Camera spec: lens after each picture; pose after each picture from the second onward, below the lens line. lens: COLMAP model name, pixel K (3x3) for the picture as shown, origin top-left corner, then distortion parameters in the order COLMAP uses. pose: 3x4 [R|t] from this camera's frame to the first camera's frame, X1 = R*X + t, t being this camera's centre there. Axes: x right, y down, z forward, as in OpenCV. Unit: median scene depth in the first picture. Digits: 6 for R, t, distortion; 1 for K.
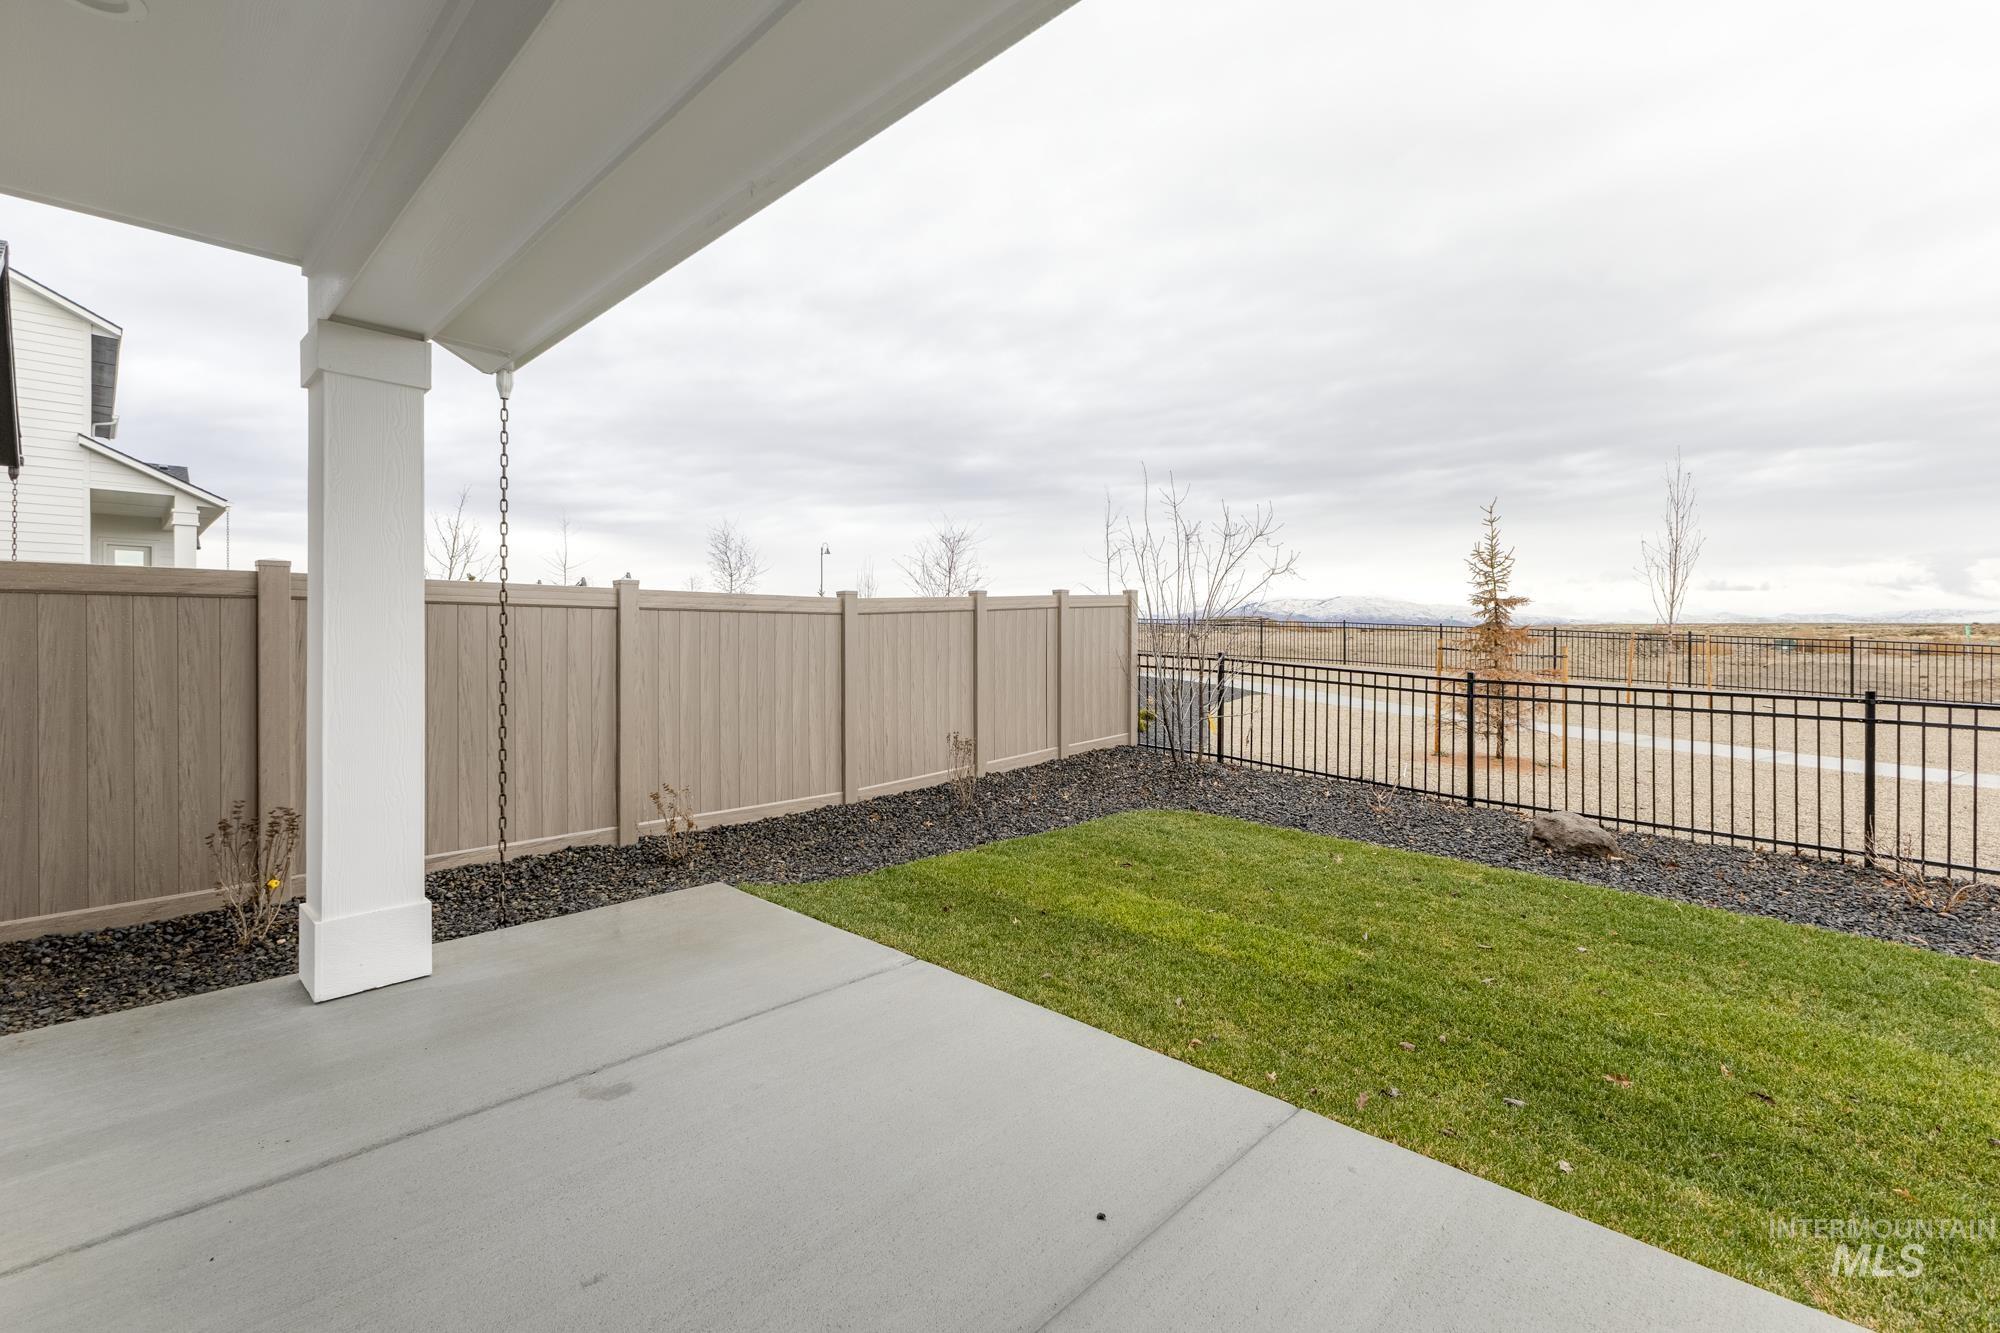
lens RADIAL K [[863.7, 0, 999.7], [0, 863.7, 660.4], [0, 0, 1]] dist [0.017435, -0.006469]
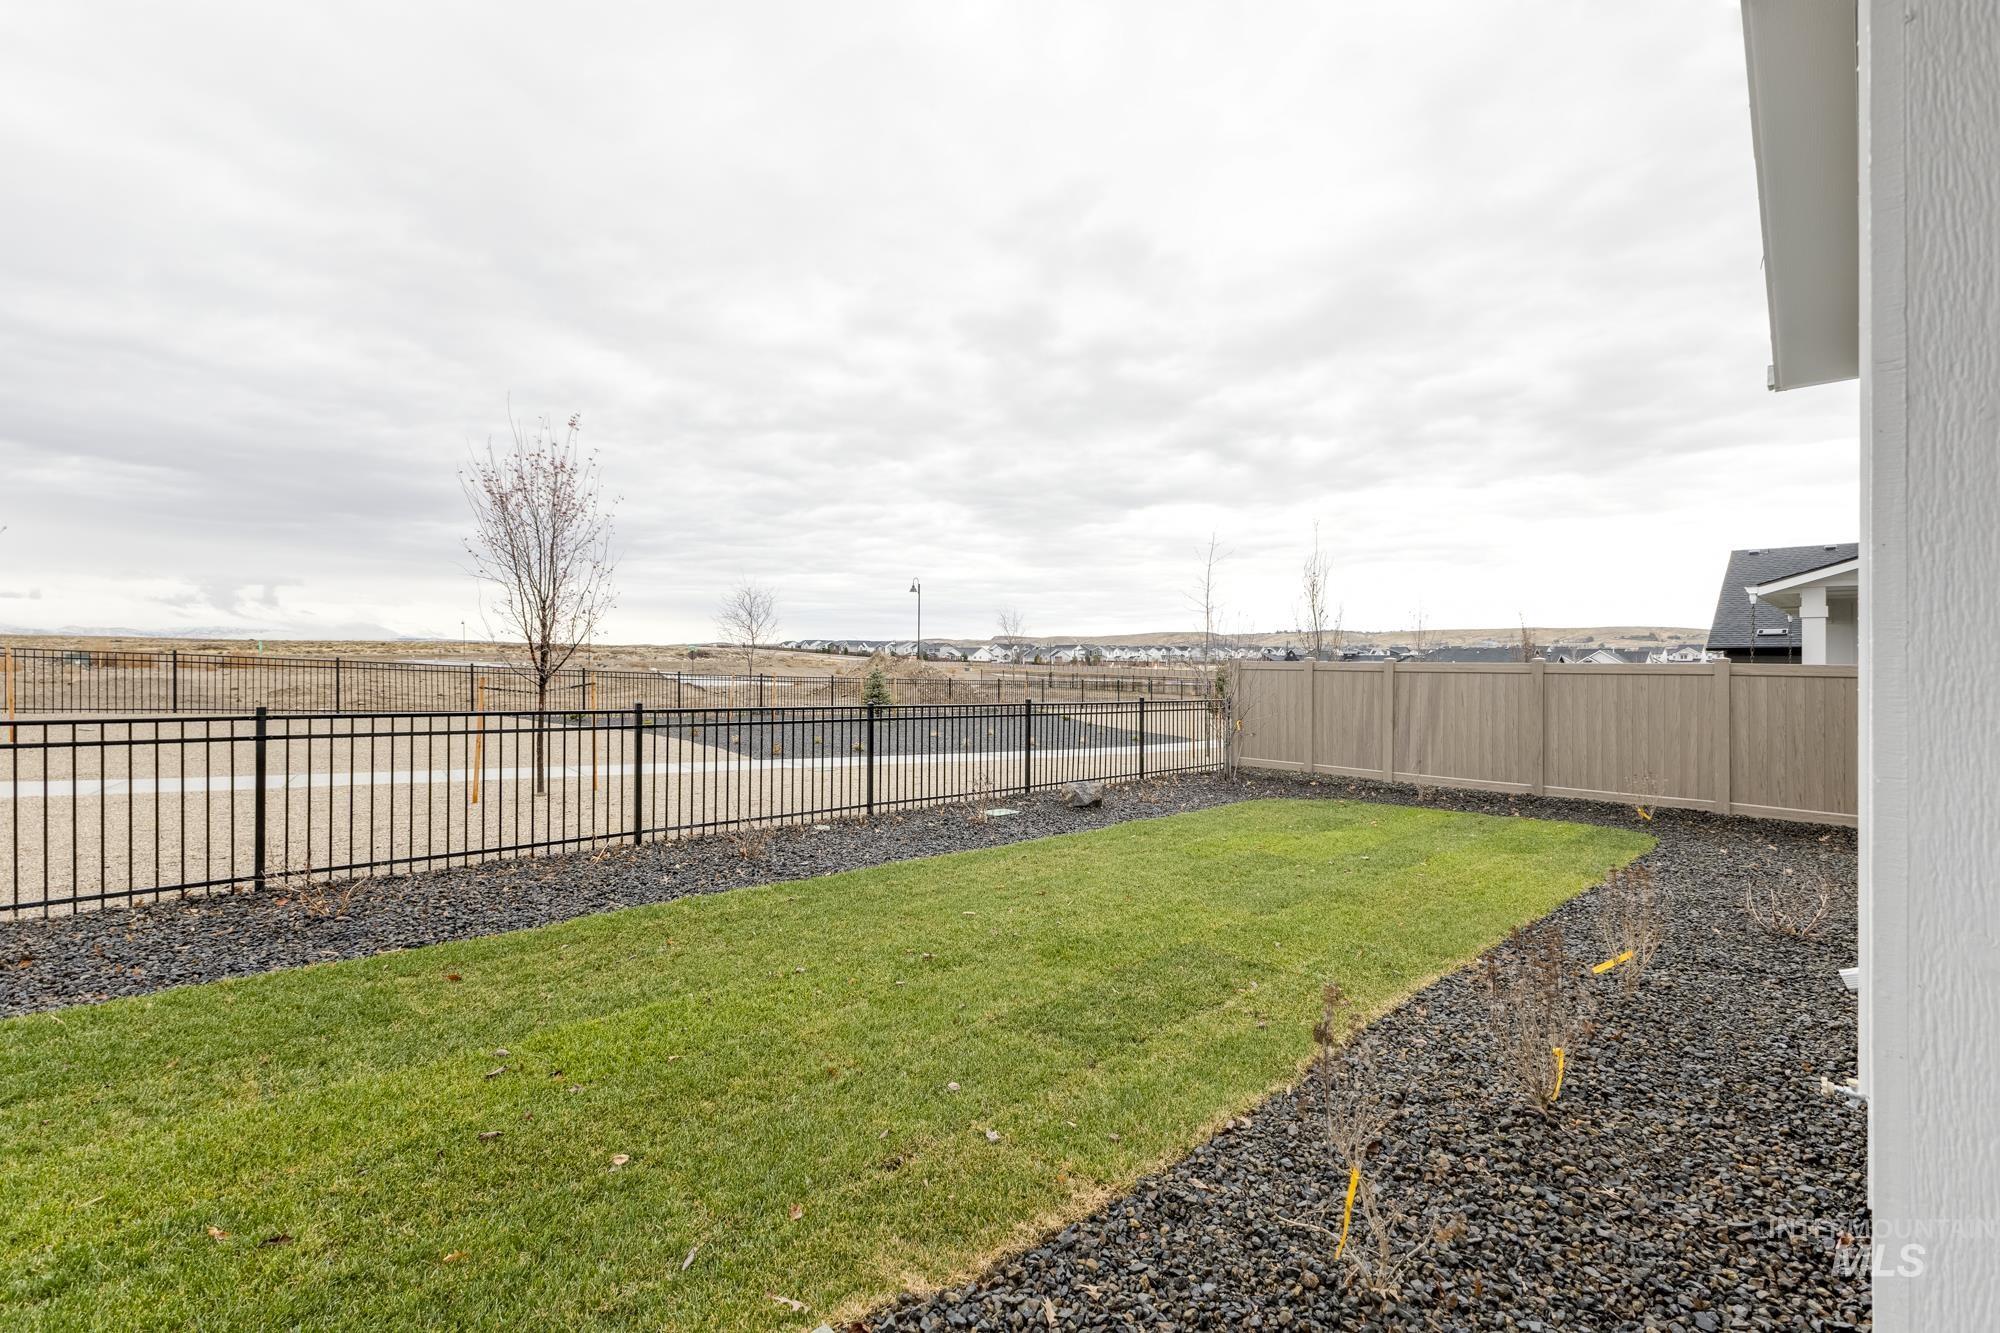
lens RADIAL K [[863.7, 0, 999.7], [0, 863.7, 660.4], [0, 0, 1]] dist [0.017435, -0.006469]
pose [[0.019193, -0.004854, 0.999804, 0.052441], [0.021024, 0.999769, 0.004450, -0.002793], [-0.999595, 0.020934, 0.019291, 0.155652]]
